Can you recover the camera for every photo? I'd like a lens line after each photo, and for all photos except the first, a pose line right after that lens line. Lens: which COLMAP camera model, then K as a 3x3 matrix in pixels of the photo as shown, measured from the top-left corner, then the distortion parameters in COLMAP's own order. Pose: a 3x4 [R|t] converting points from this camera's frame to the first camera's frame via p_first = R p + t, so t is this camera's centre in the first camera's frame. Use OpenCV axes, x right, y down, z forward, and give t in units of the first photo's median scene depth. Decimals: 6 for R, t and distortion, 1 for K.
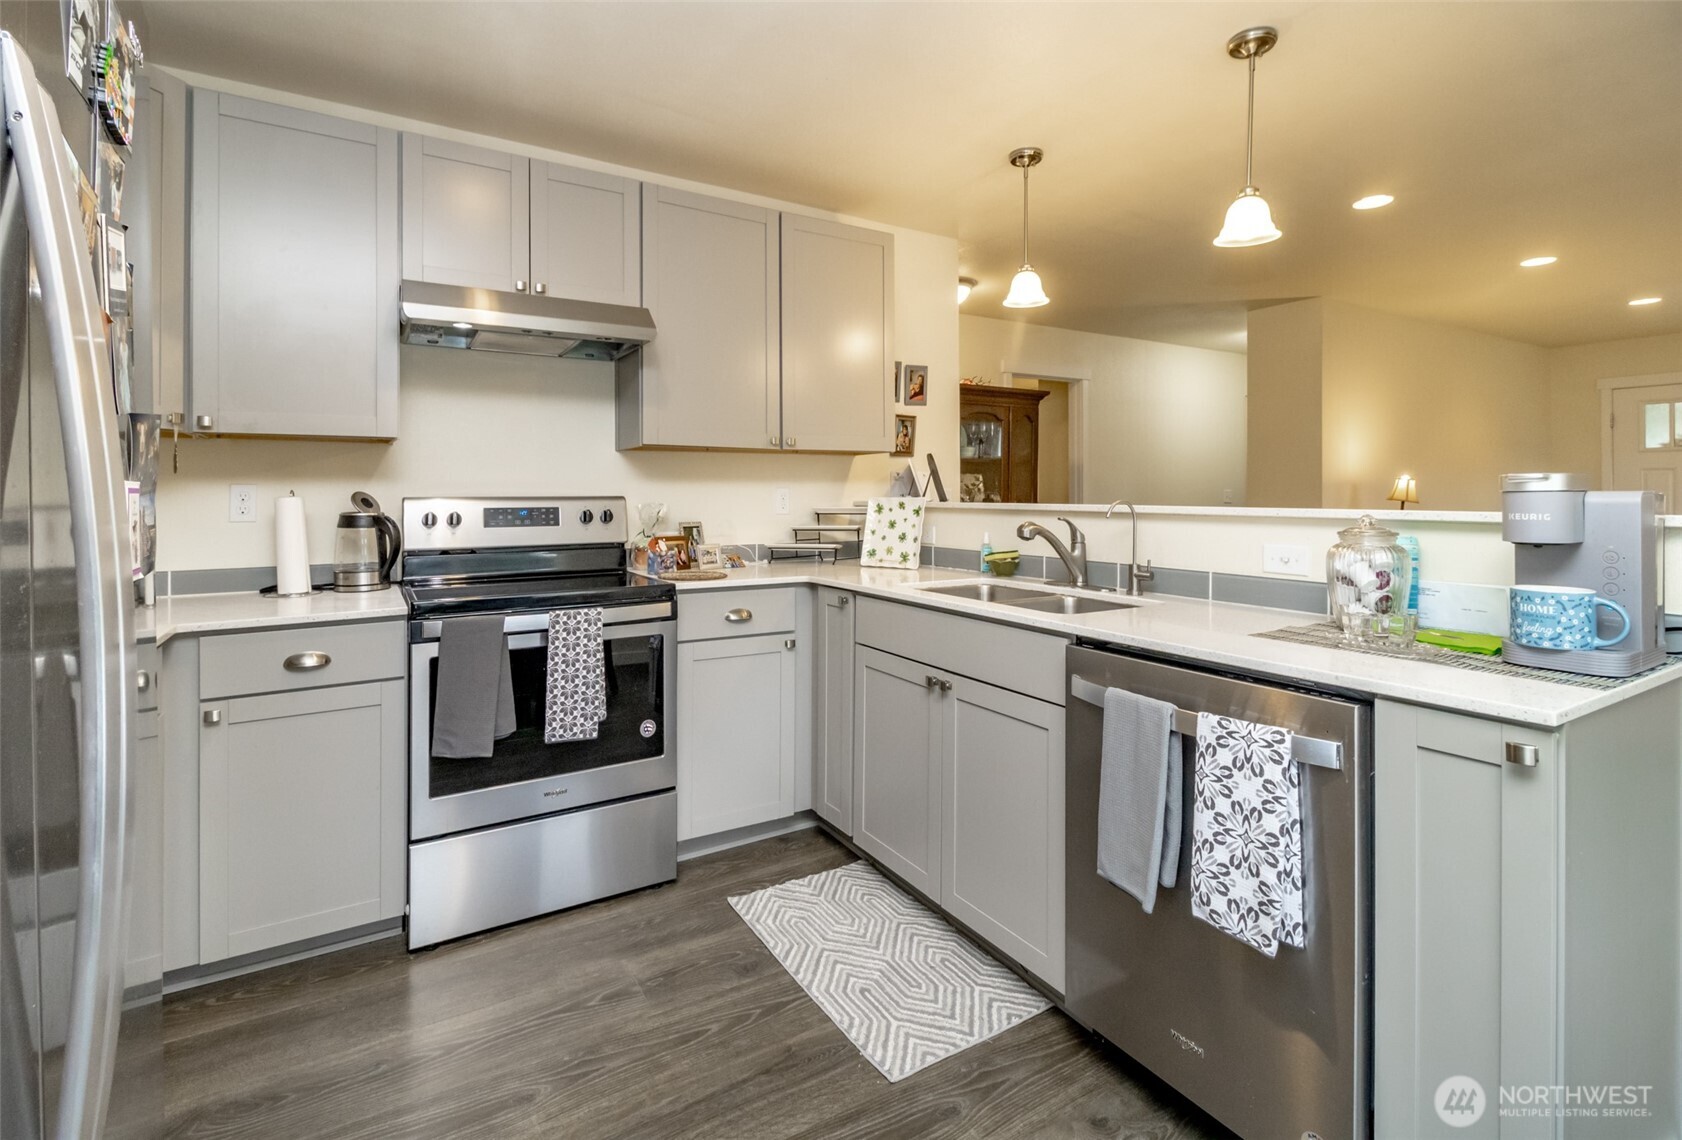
lens RADIAL K [[736.2, 0, 792.3], [0, 736.2, 488.0], [0, 0, 1]] dist [-0.008419, -0.000117]
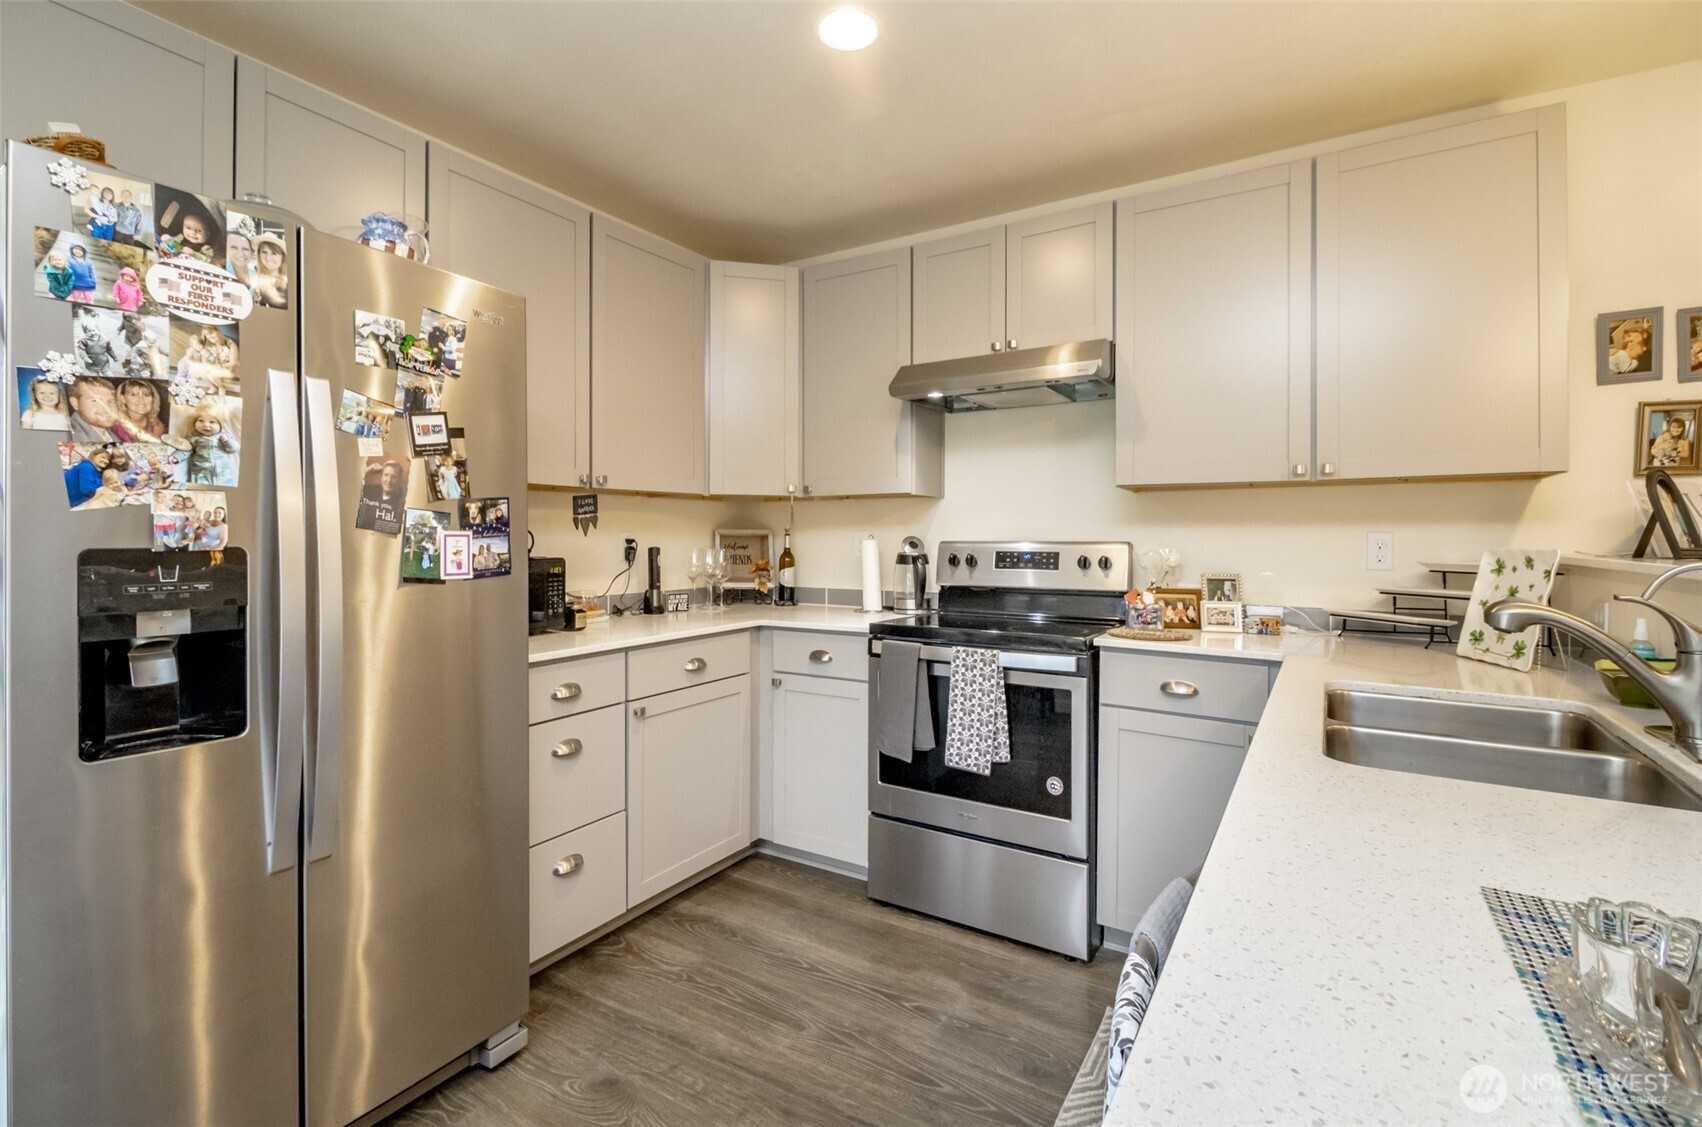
lens RADIAL K [[754.4, 0, 881.8], [0, 754.4, 530.7], [0, 0, 1]] dist [0.001579, -0.000696]
pose [[0.502413, -0.000486, -0.864627, 0.518918], [0.001498, 0.999999, 0.000308, -0.004133], [0.864626, -0.001450, 0.502414, 0.305153]]
